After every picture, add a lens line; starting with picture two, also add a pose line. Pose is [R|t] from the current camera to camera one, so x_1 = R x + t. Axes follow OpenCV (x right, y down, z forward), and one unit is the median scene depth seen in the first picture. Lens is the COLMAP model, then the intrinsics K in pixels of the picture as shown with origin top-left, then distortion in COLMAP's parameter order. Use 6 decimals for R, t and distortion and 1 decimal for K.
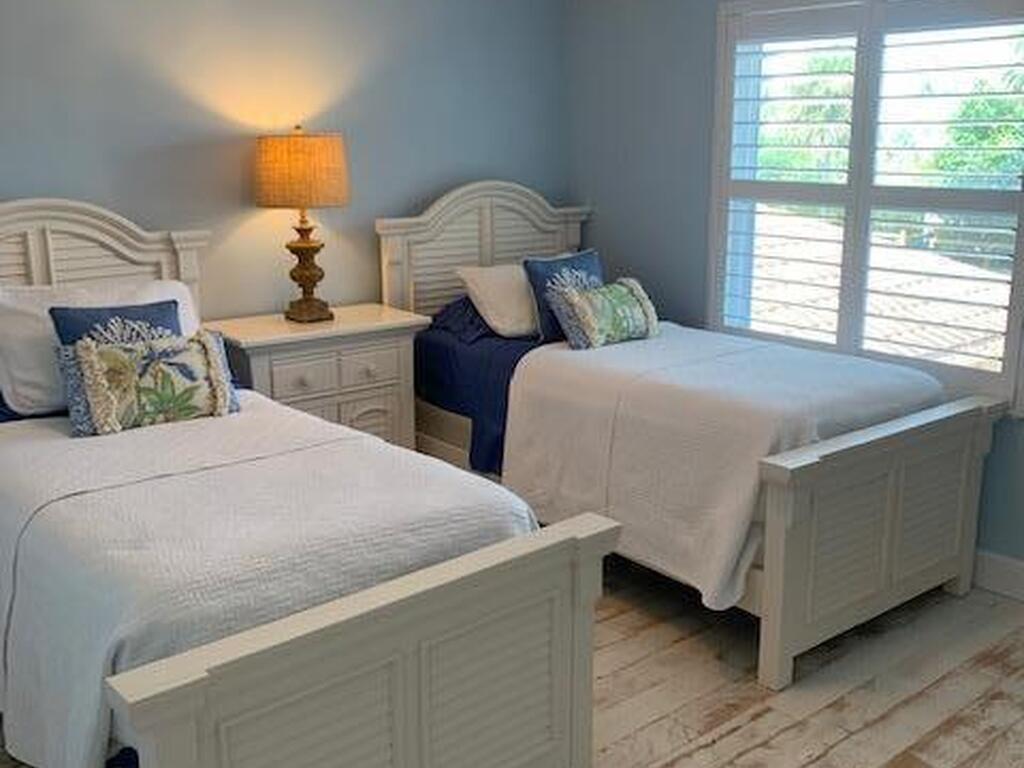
lens RADIAL K [[1013.1, 0, 548.9], [0, 1013.1, 377.0], [0, 0, 1]] dist [-0.004963, -0.016799]
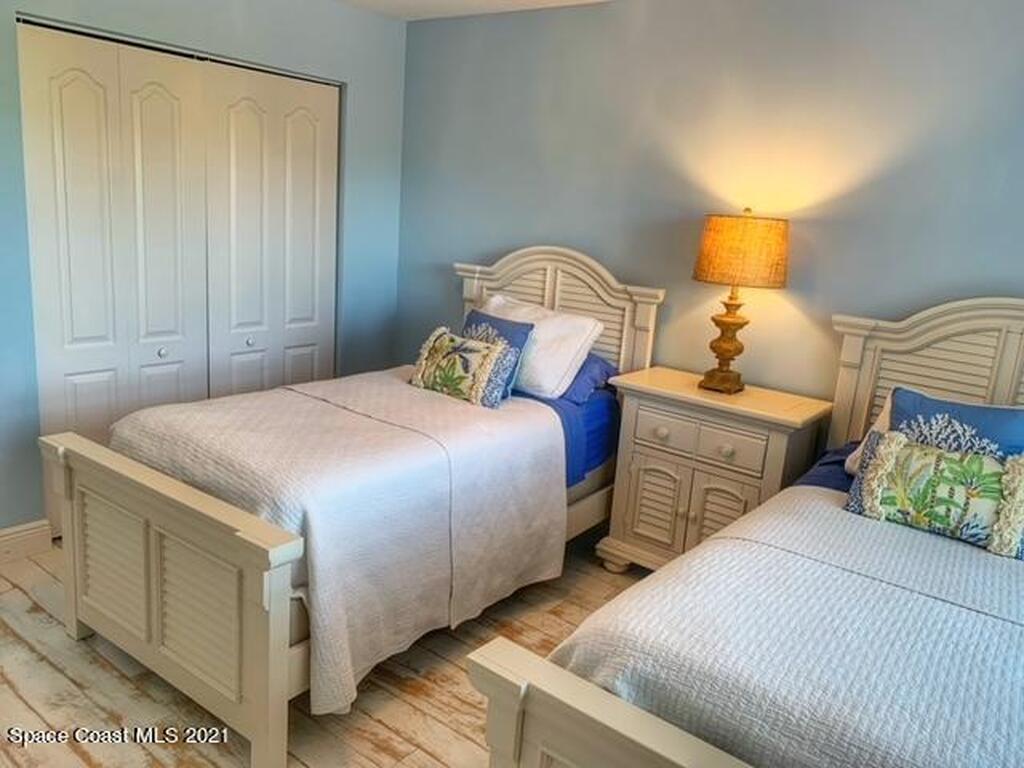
lens RADIAL K [[774.7, 0, 512.0], [0, 774.7, 384.0], [0, 0, 1]] dist [0.091303, -0.142330]
pose [[0.203370, 0.231490, -0.951343, 0.576913], [-0.309265, 0.937091, 0.161910, -0.148574], [0.928976, 0.261290, 0.262168, 0.680403]]
